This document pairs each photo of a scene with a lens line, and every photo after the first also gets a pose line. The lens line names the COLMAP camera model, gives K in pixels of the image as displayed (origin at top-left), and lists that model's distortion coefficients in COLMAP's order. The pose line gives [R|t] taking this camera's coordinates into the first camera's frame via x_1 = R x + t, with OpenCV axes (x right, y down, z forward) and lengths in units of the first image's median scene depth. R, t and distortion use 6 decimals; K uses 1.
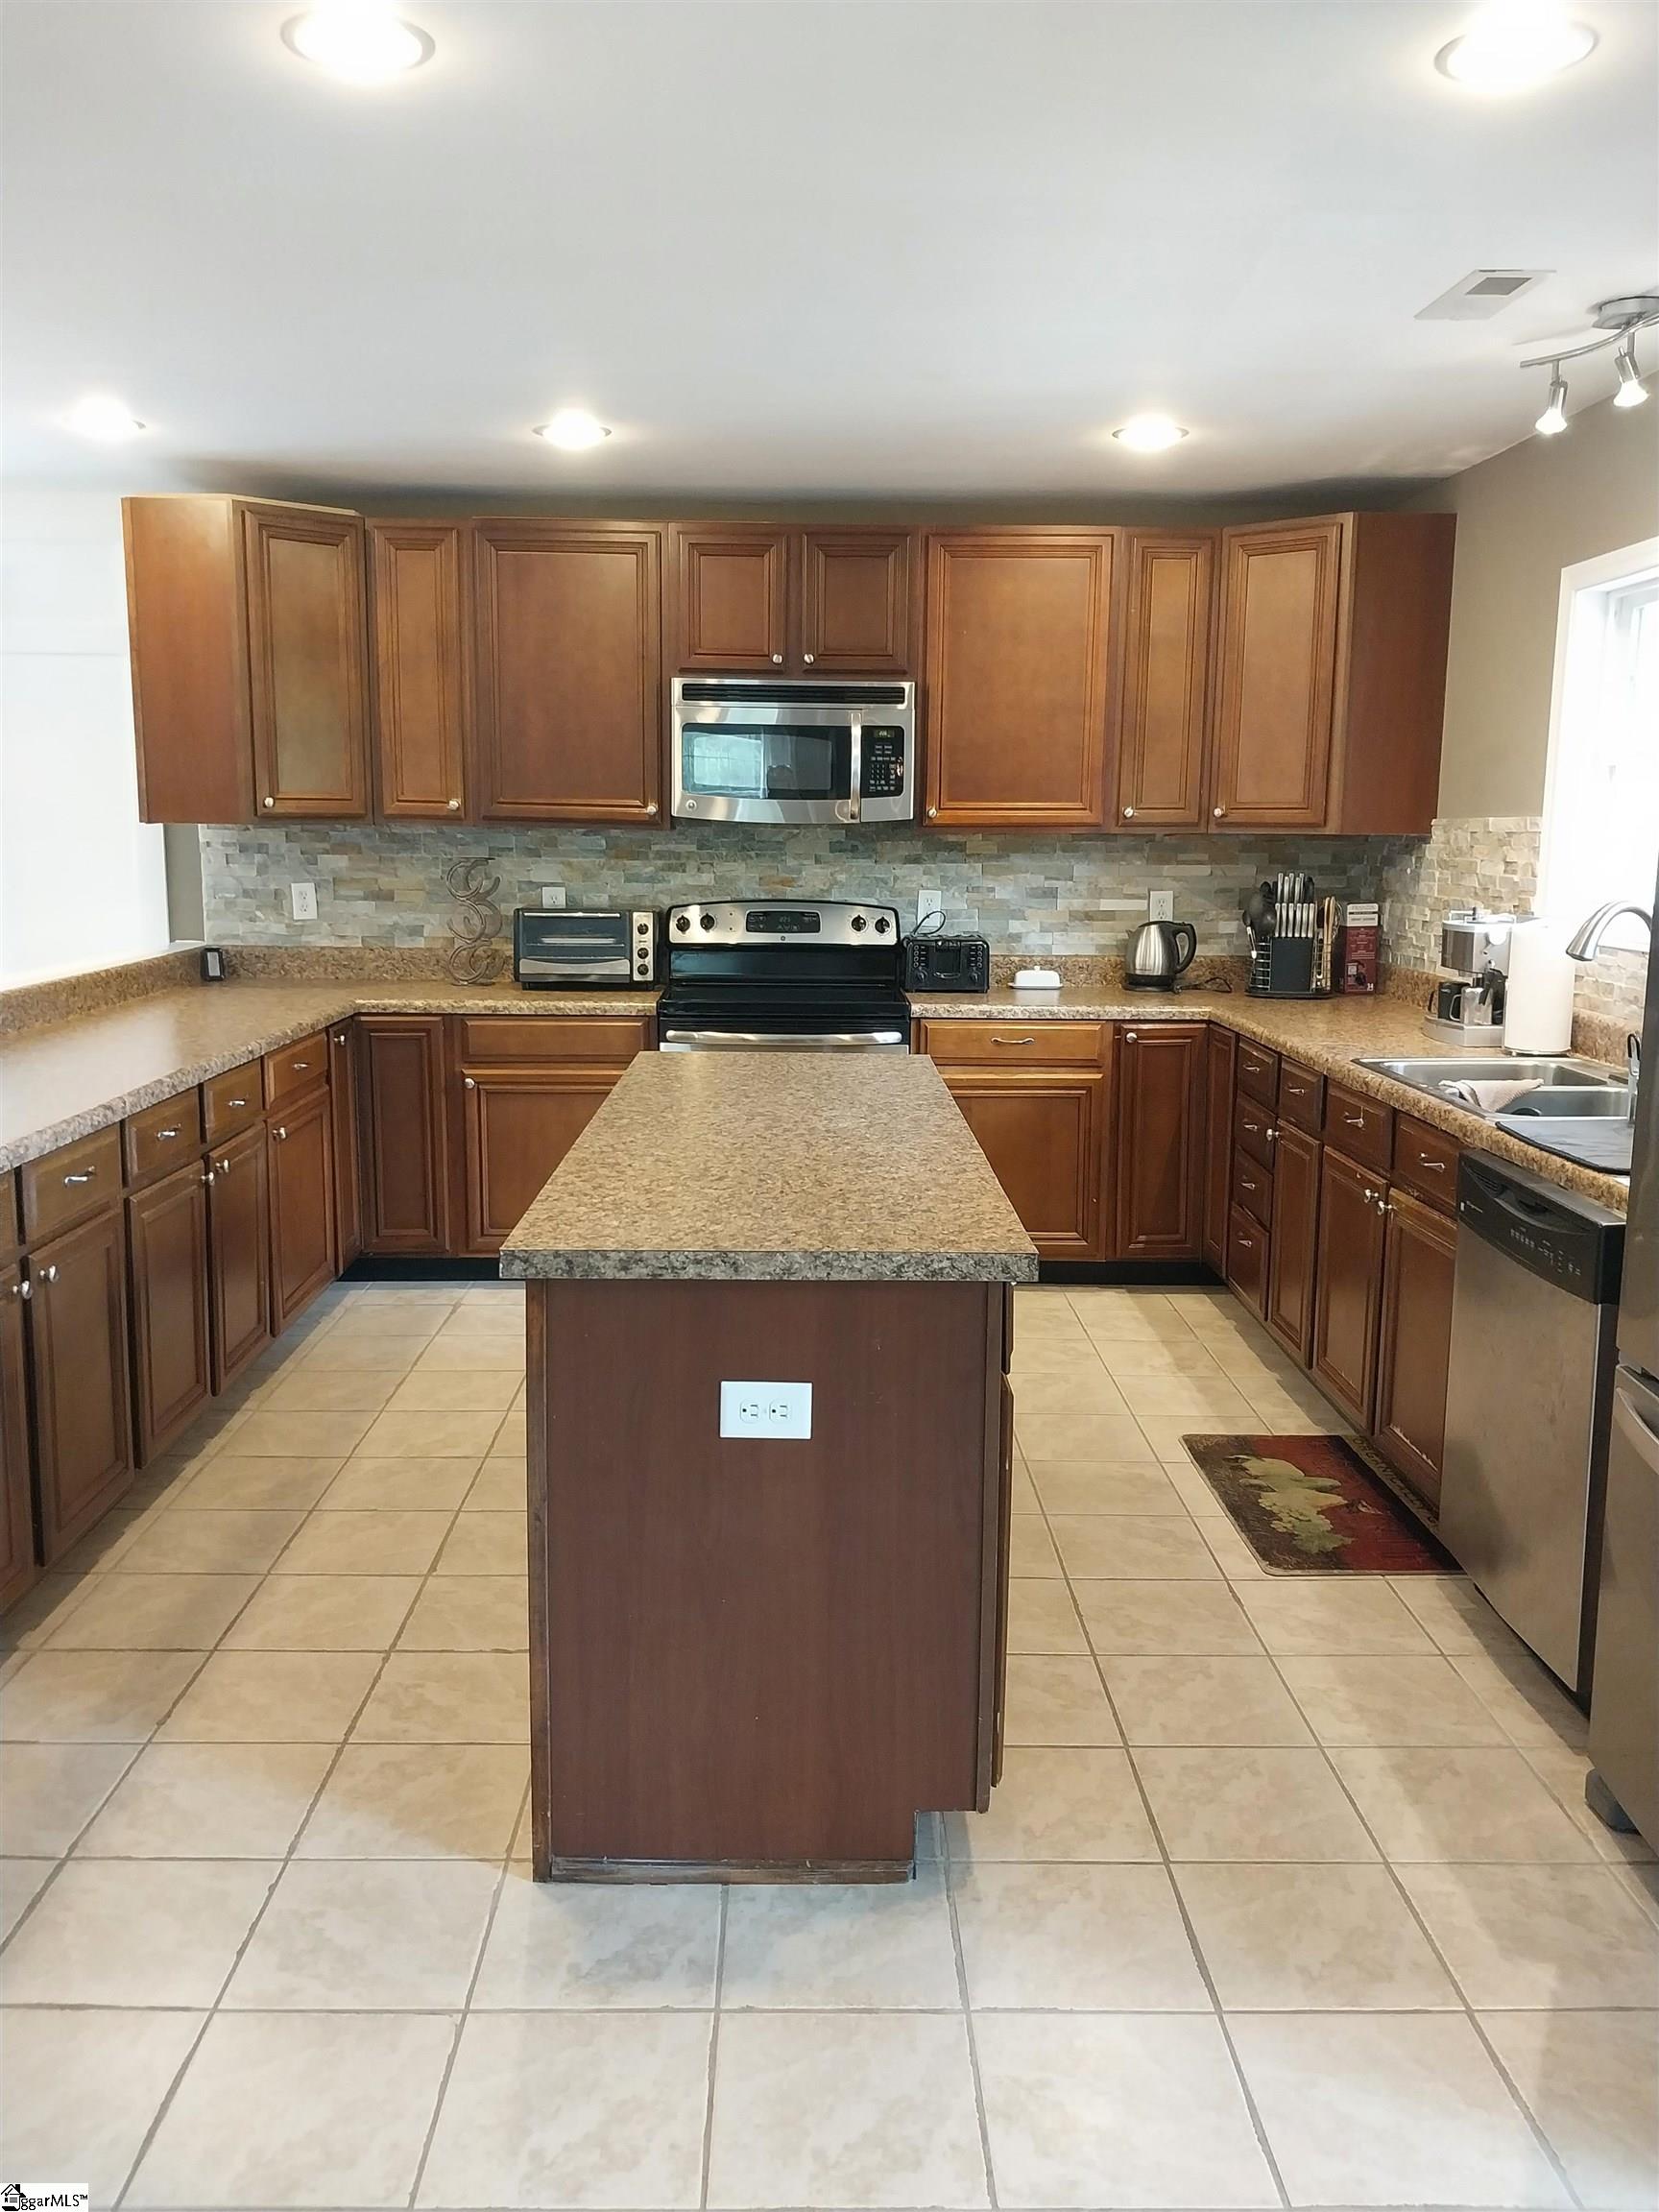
lens RADIAL K [[1636.8, 0, 833.4], [0, 1636.8, 1139.4], [0, 0, 1]] dist [0.054254, -0.139647]
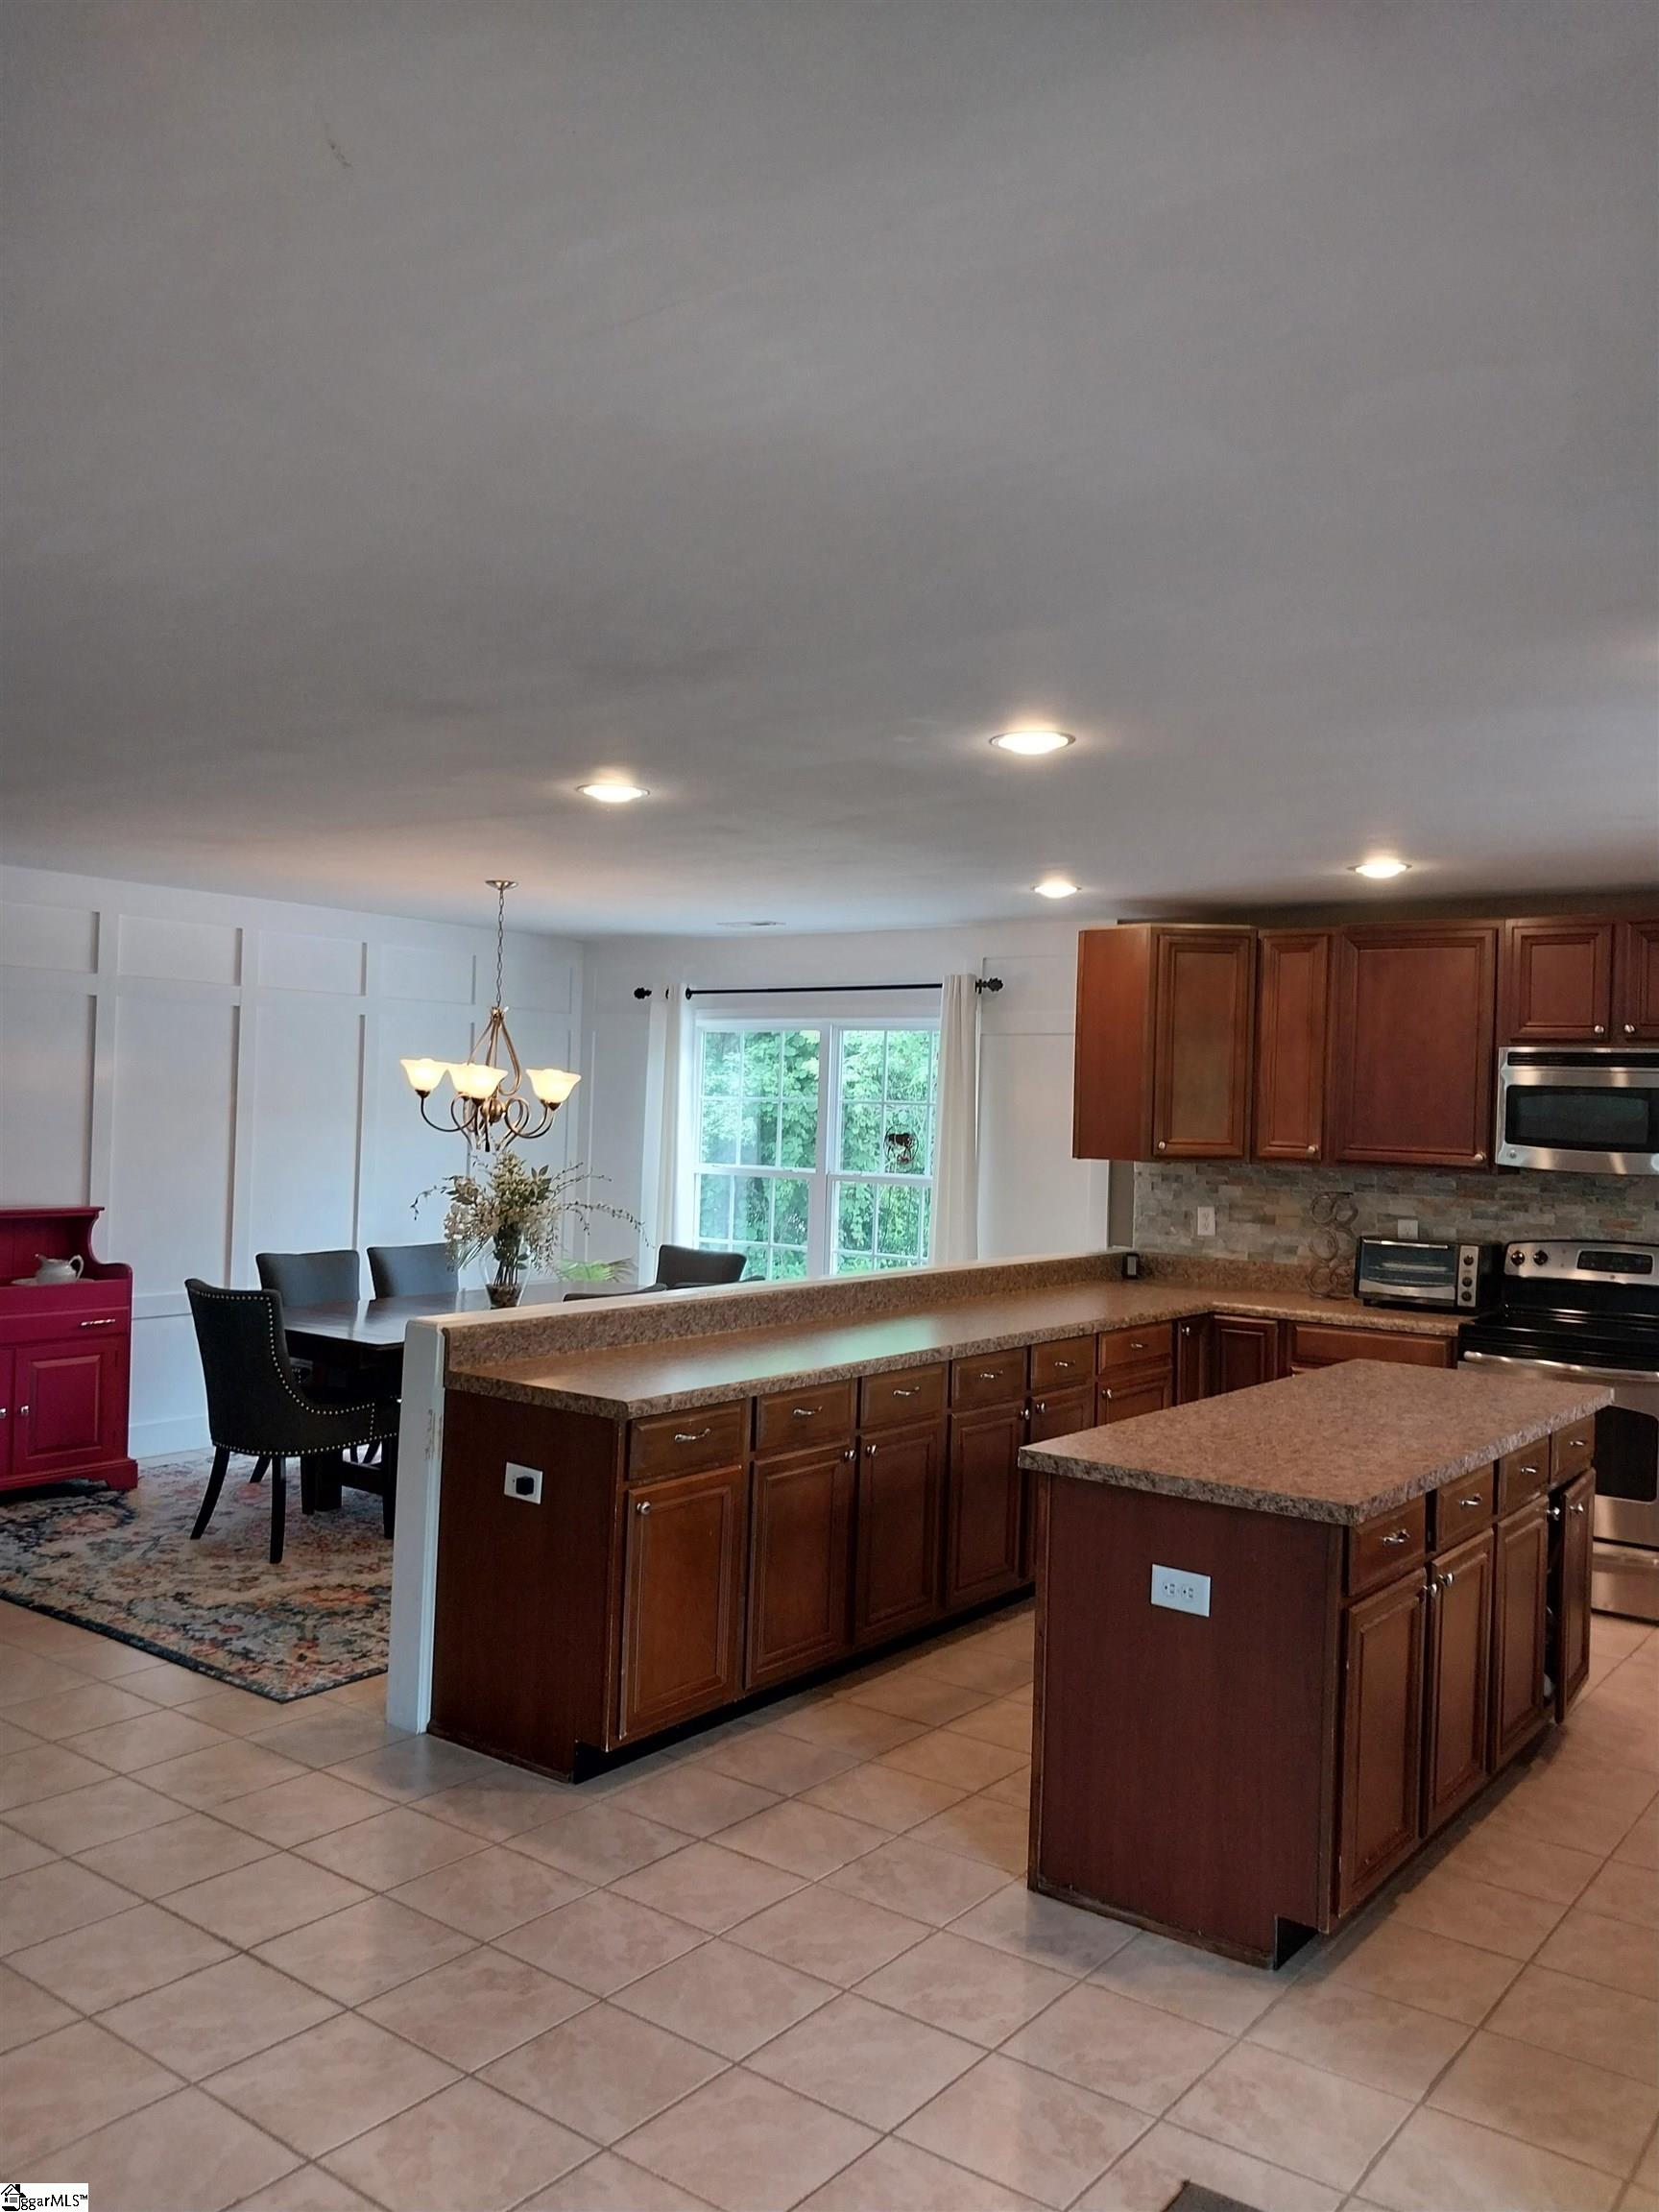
lens RADIAL K [[1709.8, 0, 829.5], [0, 1709.8, 1106.0], [0, 0, 1]] dist [-0.100692, -0.003787]
pose [[0.776444, 0.013239, -0.630048, 0.278840], [-0.141311, 0.977977, -0.153596, 0.008060], [0.614139, 0.208291, 0.761215, -0.180451]]
